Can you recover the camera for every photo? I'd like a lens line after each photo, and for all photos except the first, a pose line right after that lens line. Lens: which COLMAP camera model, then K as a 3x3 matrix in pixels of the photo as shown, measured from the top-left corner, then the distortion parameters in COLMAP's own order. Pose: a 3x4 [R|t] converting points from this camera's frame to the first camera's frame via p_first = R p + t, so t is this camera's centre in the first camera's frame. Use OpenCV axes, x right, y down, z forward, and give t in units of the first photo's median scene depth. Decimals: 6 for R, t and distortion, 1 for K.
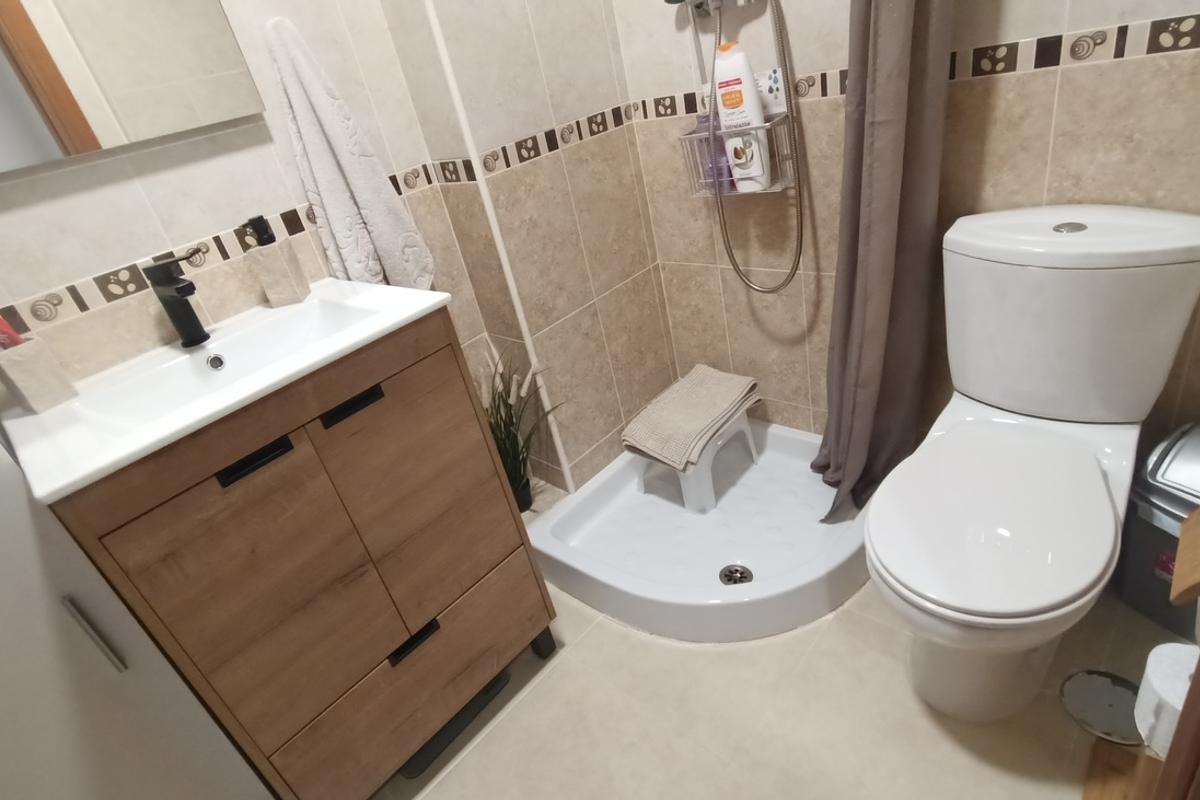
lens RADIAL K [[649.7, 0, 590.5], [0, 649.7, 396.2], [0, 0, 1]] dist [-0.035154, 0.025440]
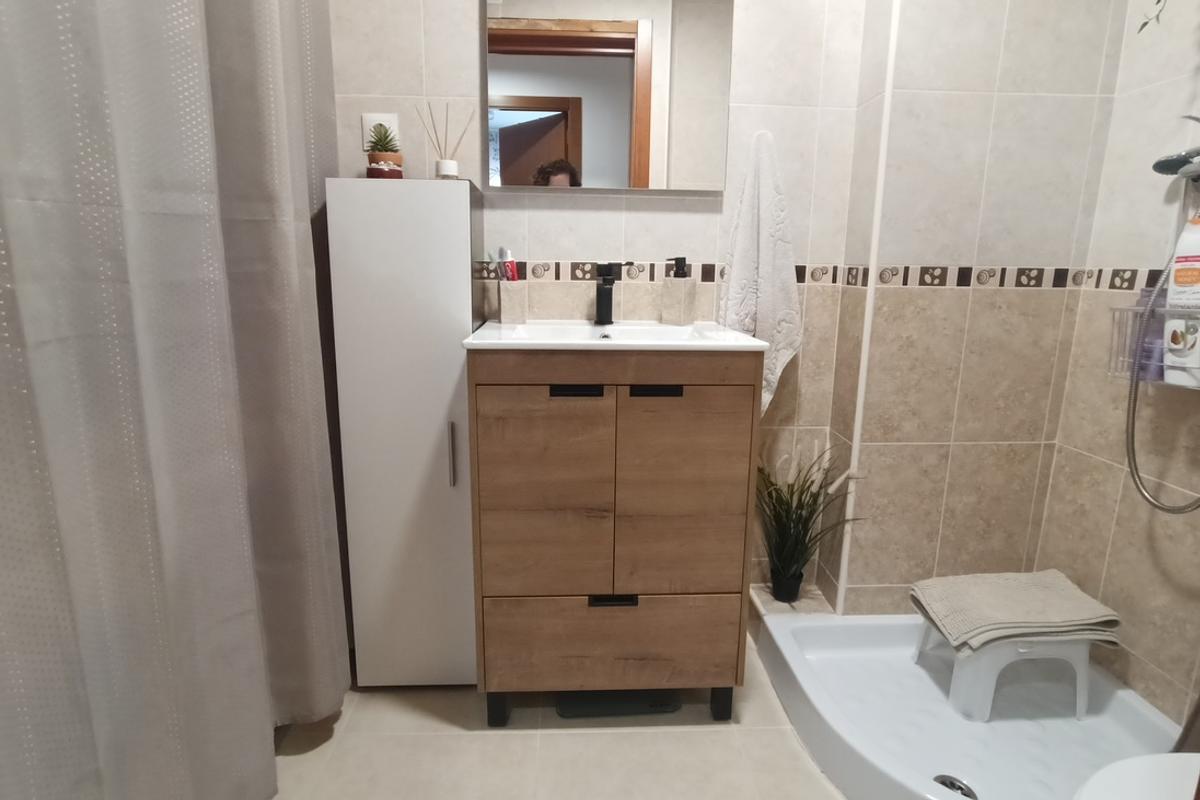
lens RADIAL K [[649.7, 0, 590.5], [0, 649.7, 396.2], [0, 0, 1]] dist [-0.035154, 0.025440]
pose [[0.695029, 0.359886, -0.622429, 0.217874], [-0.479456, 0.877111, -0.028238, 0.077201], [0.535777, 0.318053, 0.782167, -0.048273]]
